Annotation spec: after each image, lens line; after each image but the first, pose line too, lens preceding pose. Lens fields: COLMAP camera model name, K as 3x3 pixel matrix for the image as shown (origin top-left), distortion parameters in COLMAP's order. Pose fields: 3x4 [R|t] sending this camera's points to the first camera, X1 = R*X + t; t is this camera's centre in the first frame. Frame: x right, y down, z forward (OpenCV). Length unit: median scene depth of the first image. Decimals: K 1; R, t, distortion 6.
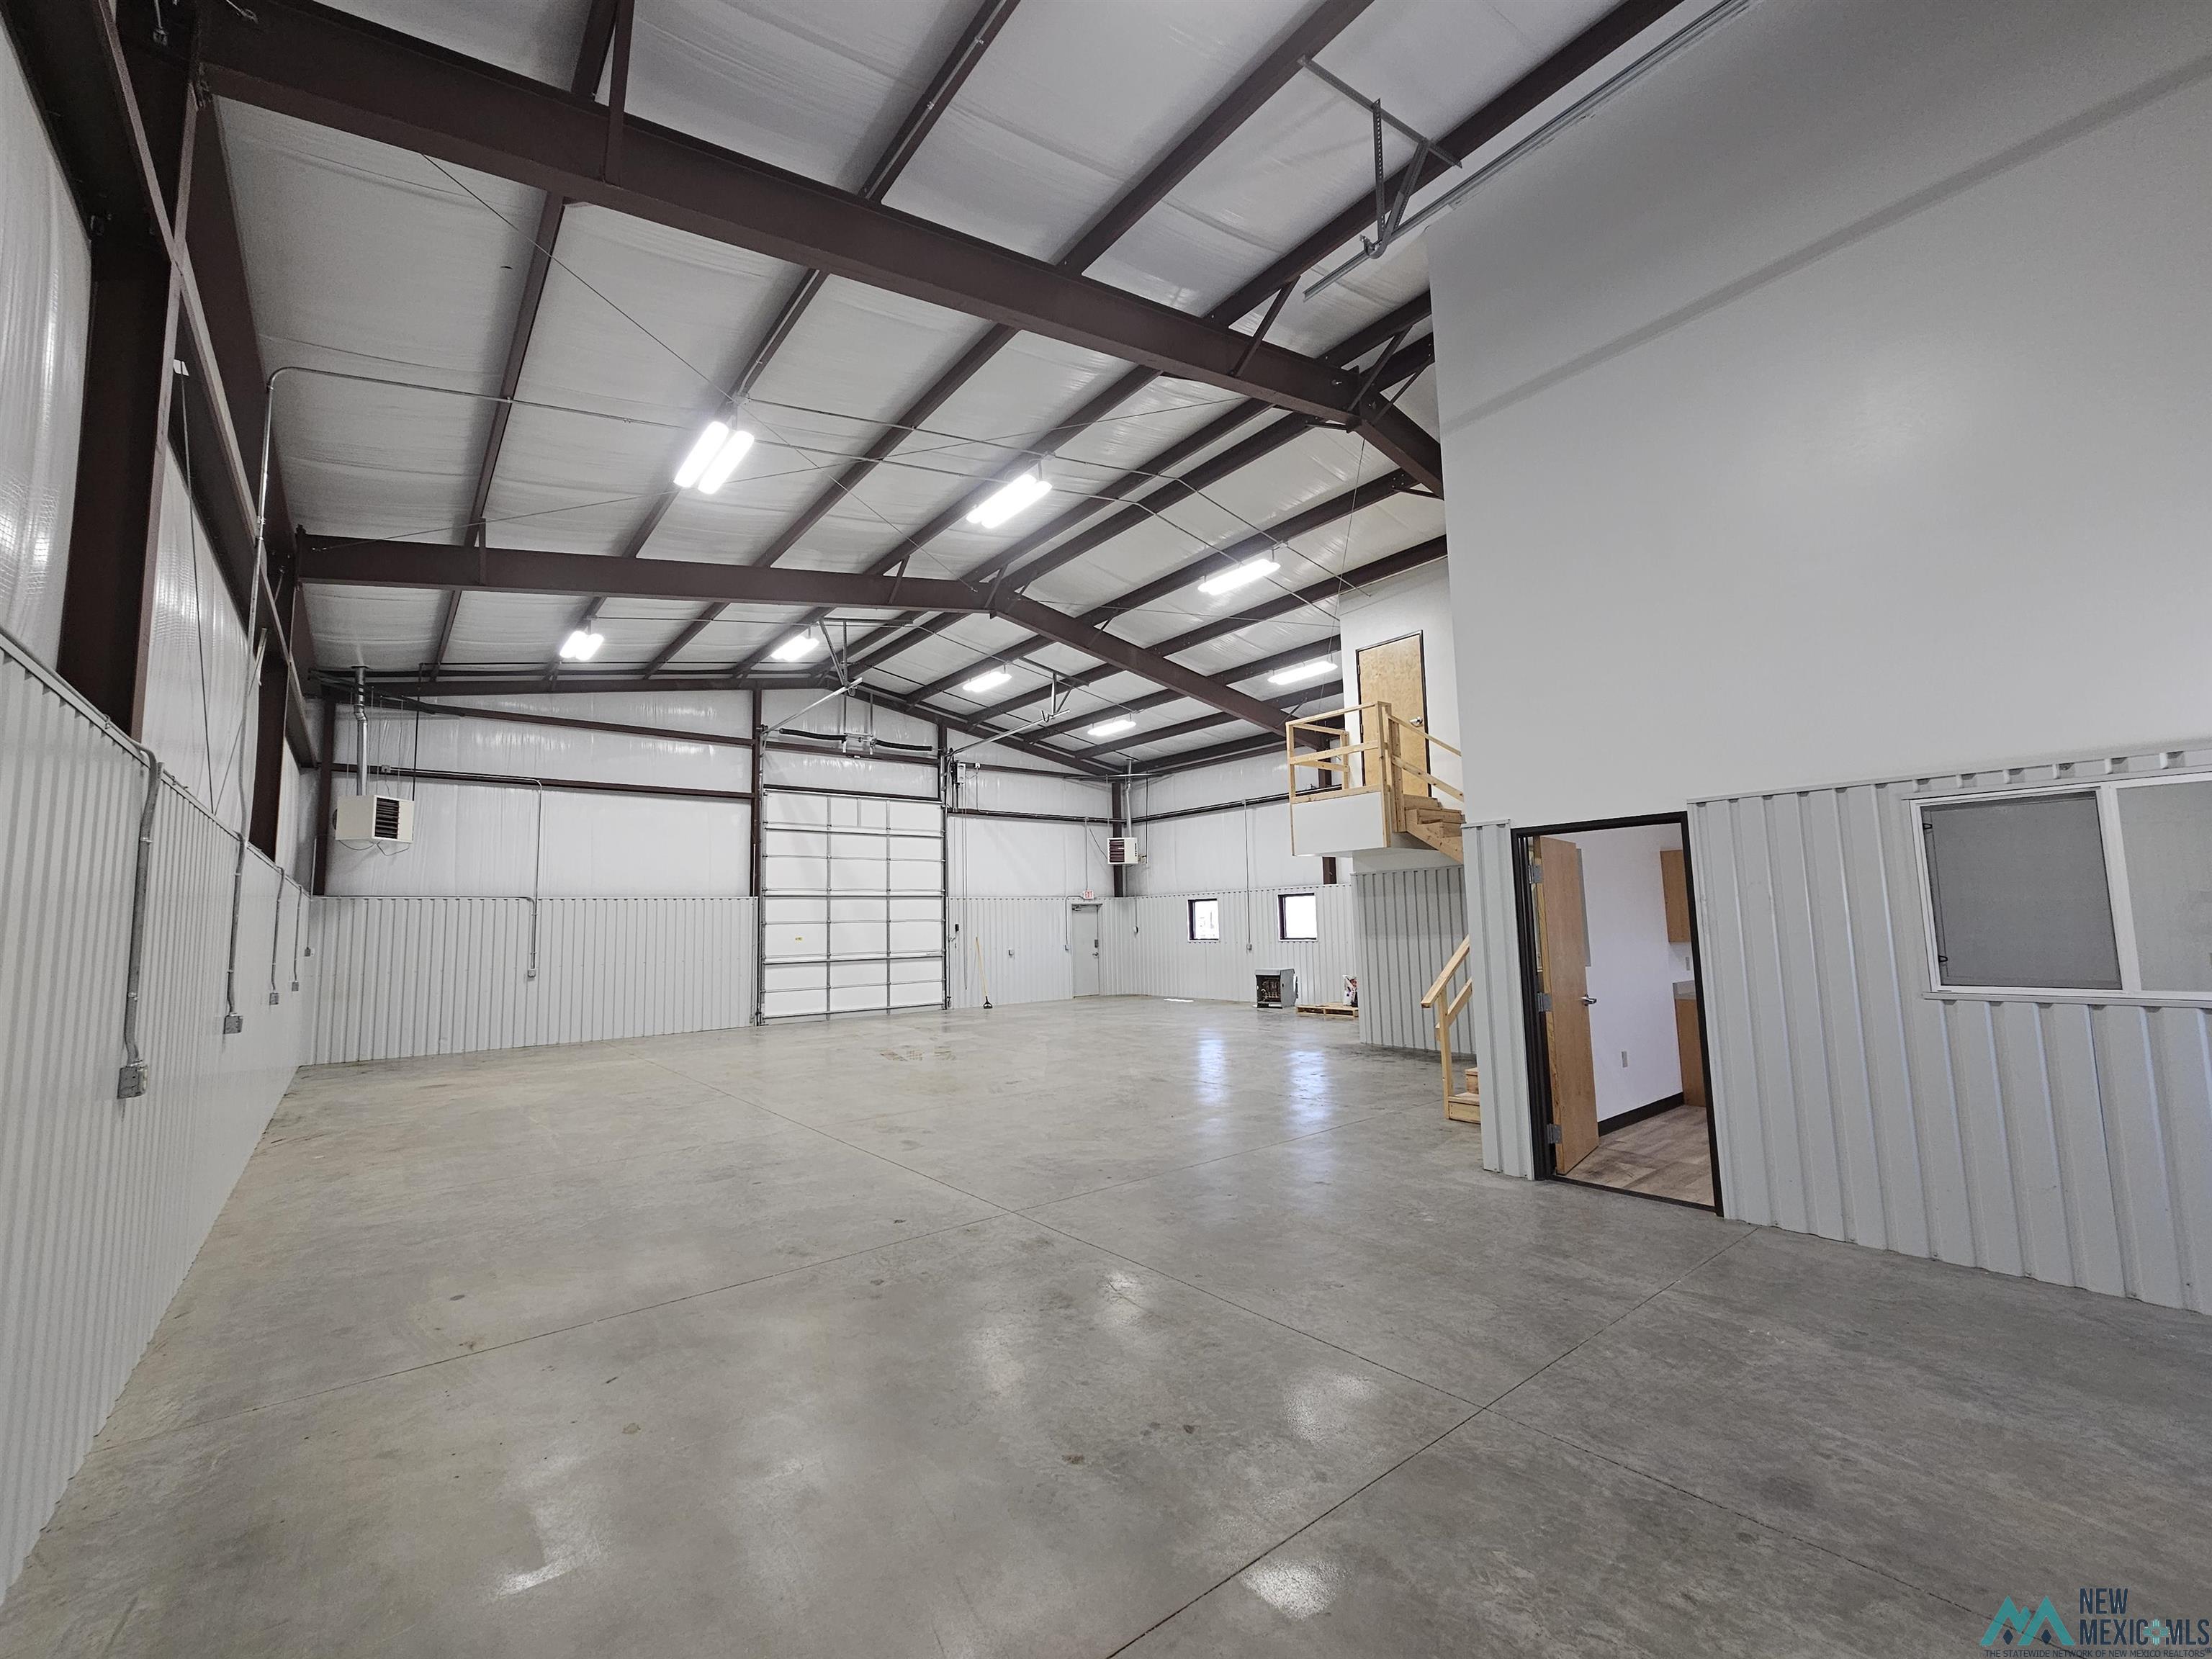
lens RADIAL K [[897.5, 0, 1103.3], [0, 897.5, 833.2], [0, 0, 1]] dist [-0.001952, 0.000082]
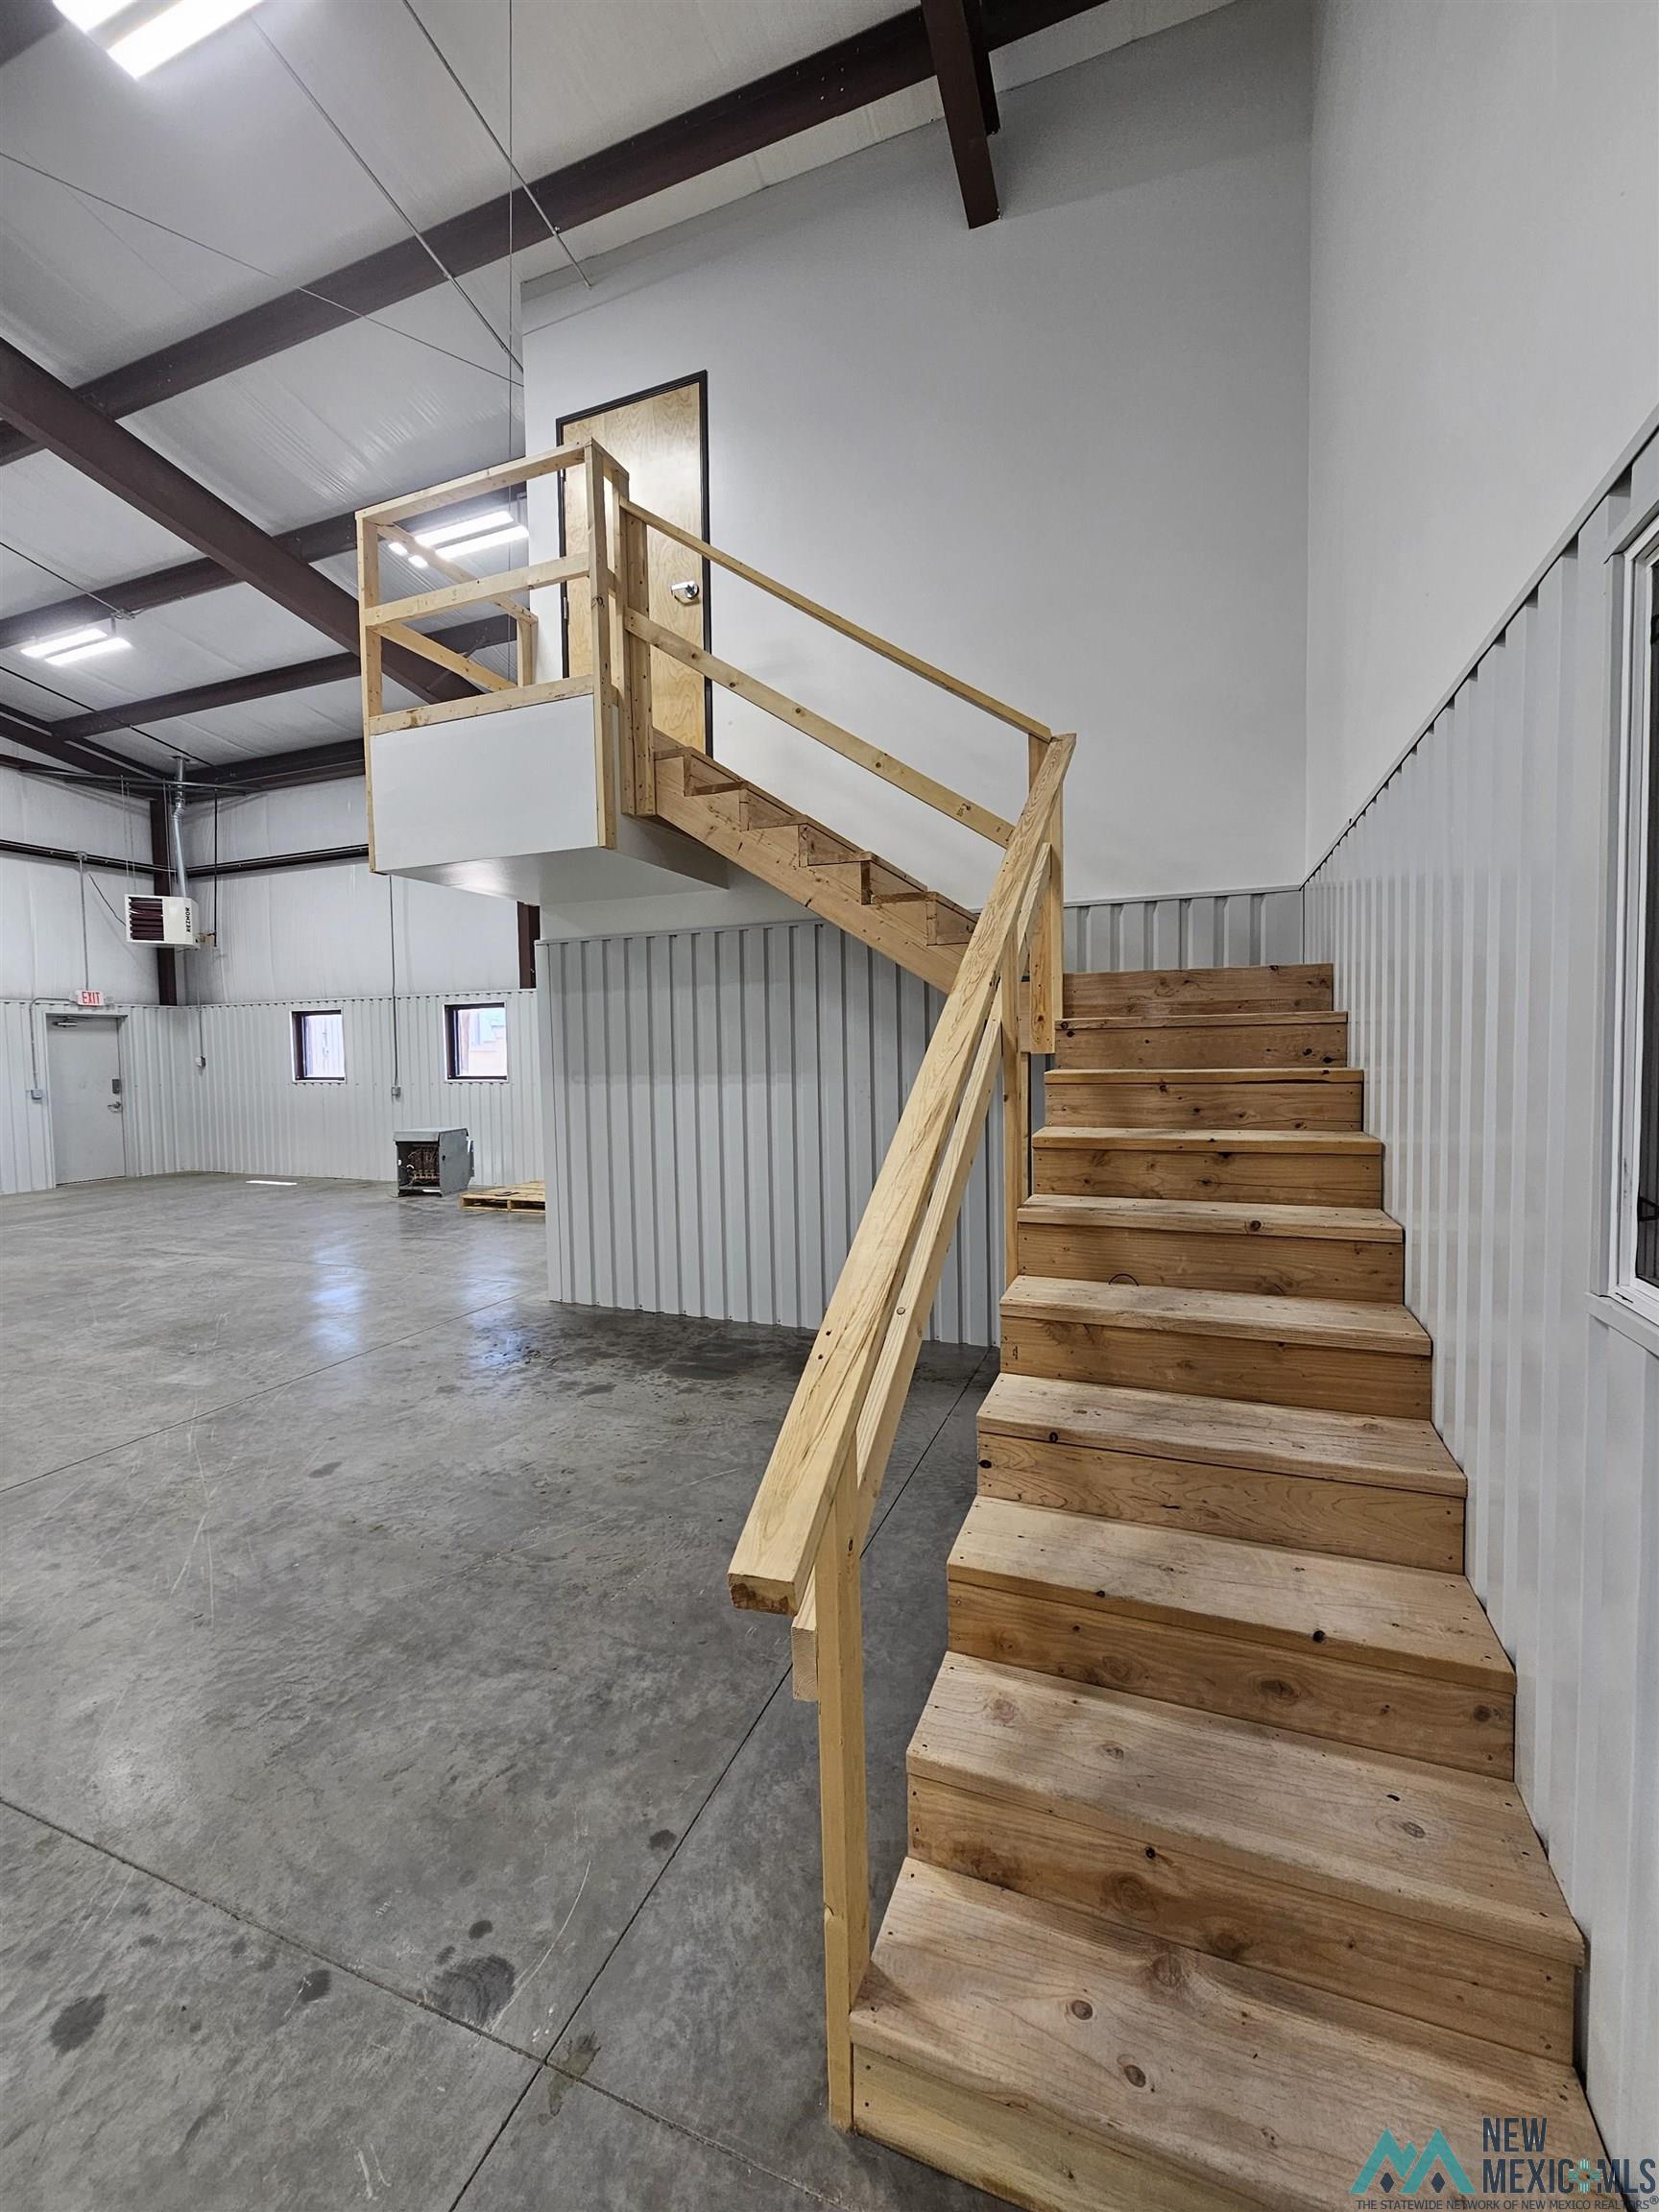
lens RADIAL K [[897.5, 0, 825.7], [0, 897.5, 1097.5], [0, 0, 1]] dist [-0.001952, 0.000082]
pose [[0.870572, -0.016225, 0.491773, 0.126083], [-0.055072, 0.989963, 0.130153, 0.039877], [-0.488949, -0.140391, 0.860941, 0.370231]]
